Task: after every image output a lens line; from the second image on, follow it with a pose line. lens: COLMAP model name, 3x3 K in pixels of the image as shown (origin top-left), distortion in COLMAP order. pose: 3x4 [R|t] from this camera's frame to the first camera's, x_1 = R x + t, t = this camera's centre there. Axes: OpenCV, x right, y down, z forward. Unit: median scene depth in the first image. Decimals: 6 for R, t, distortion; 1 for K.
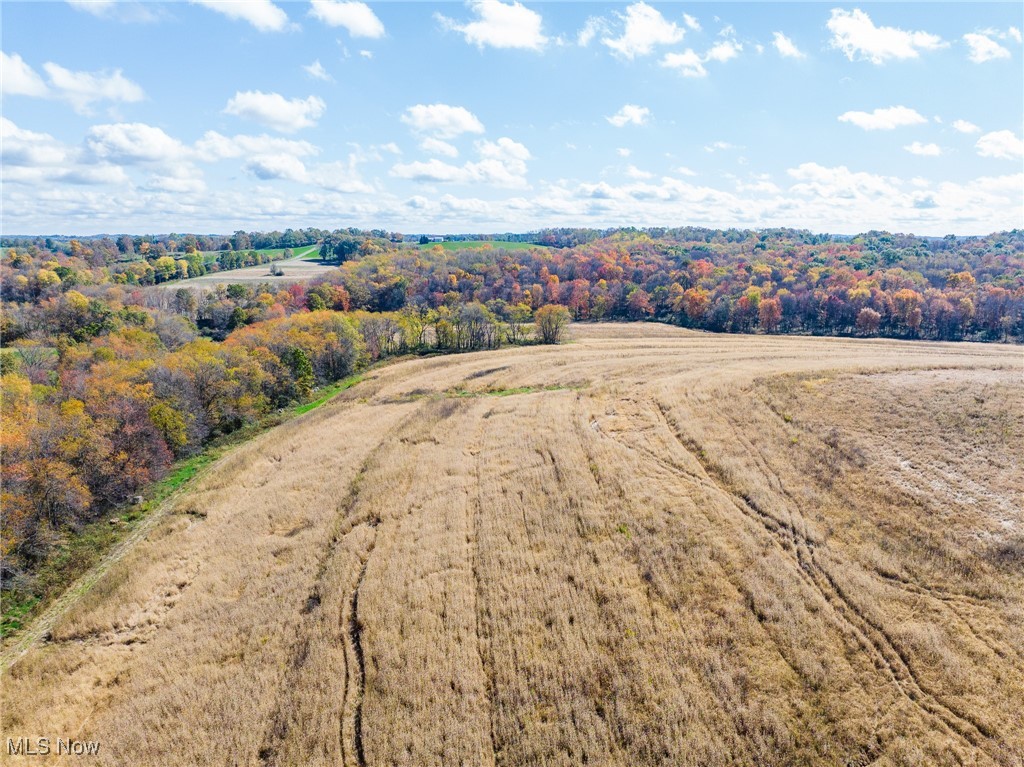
lens RADIAL K [[722.6, 0, 517.5], [0, 722.6, 381.4], [0, 0, 1]] dist [-0.035470, -0.003901]
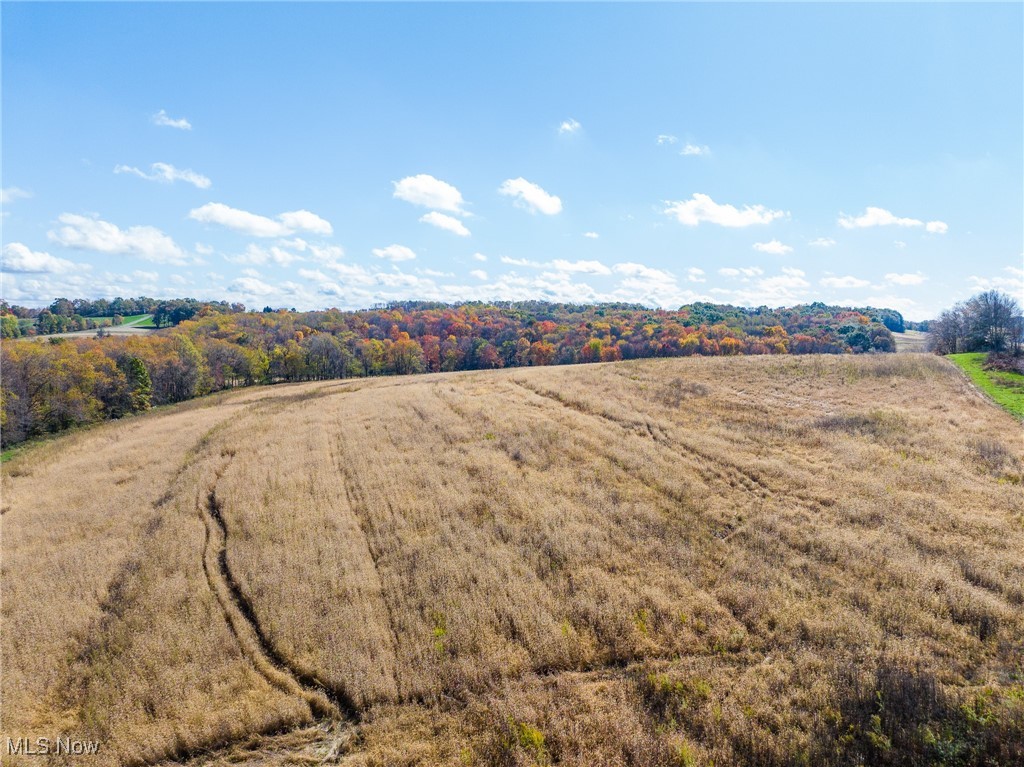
lens RADIAL K [[722.6, 0, 517.5], [0, 722.6, 381.4], [0, 0, 1]] dist [-0.035470, -0.003901]
pose [[0.978097, -0.011565, 0.207828, -0.014420], [0.036528, 0.992497, -0.116682, 0.139640], [-0.204919, 0.121717, 0.971181, -0.004609]]
